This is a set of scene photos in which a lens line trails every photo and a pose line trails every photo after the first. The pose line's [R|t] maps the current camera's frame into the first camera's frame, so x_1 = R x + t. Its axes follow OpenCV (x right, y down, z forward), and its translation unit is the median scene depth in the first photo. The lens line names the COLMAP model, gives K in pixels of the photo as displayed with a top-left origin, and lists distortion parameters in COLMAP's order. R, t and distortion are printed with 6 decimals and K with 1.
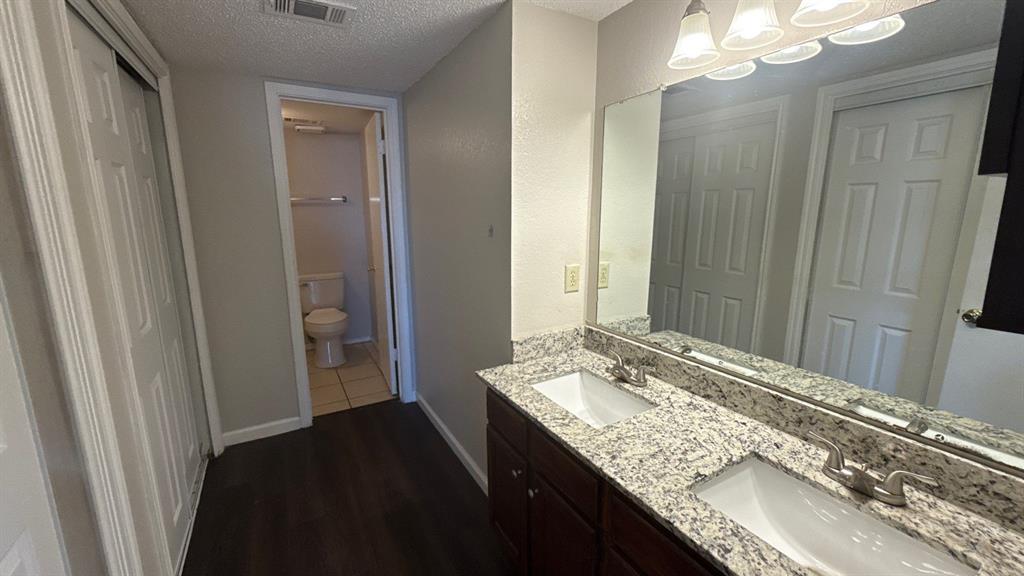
lens RADIAL K [[408.2, 0, 513.0], [0, 408.2, 287.1], [0, 0, 1]] dist [-0.000403, -0.000042]
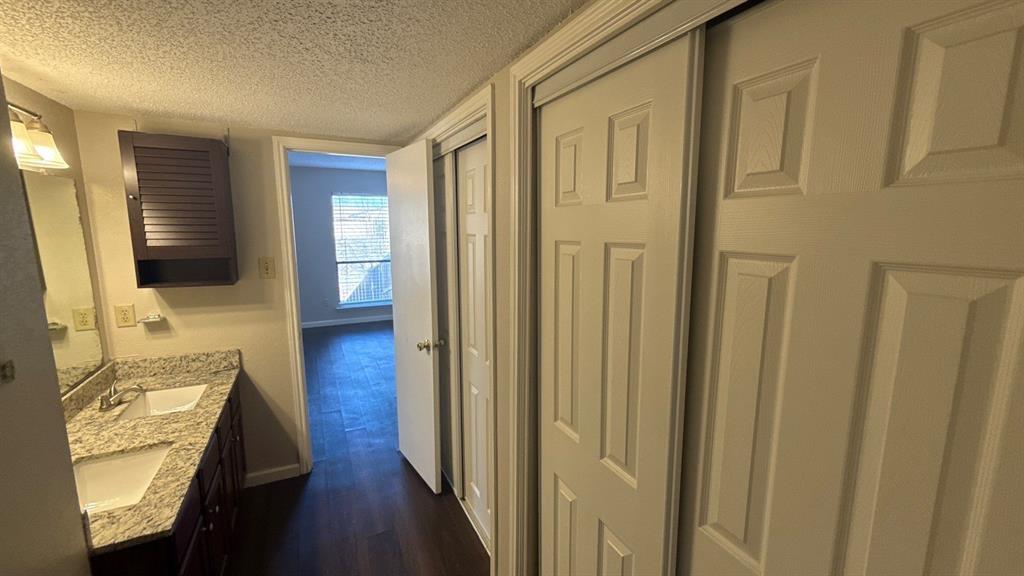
lens RADIAL K [[408.2, 0, 513.0], [0, 408.2, 287.1], [0, 0, 1]] dist [-0.000403, -0.000042]
pose [[-0.998231, -0.010878, 0.058443, -1.040114], [0.009155, 0.943255, 0.331943, -0.596759], [-0.058737, 0.331891, -0.941487, 2.161473]]
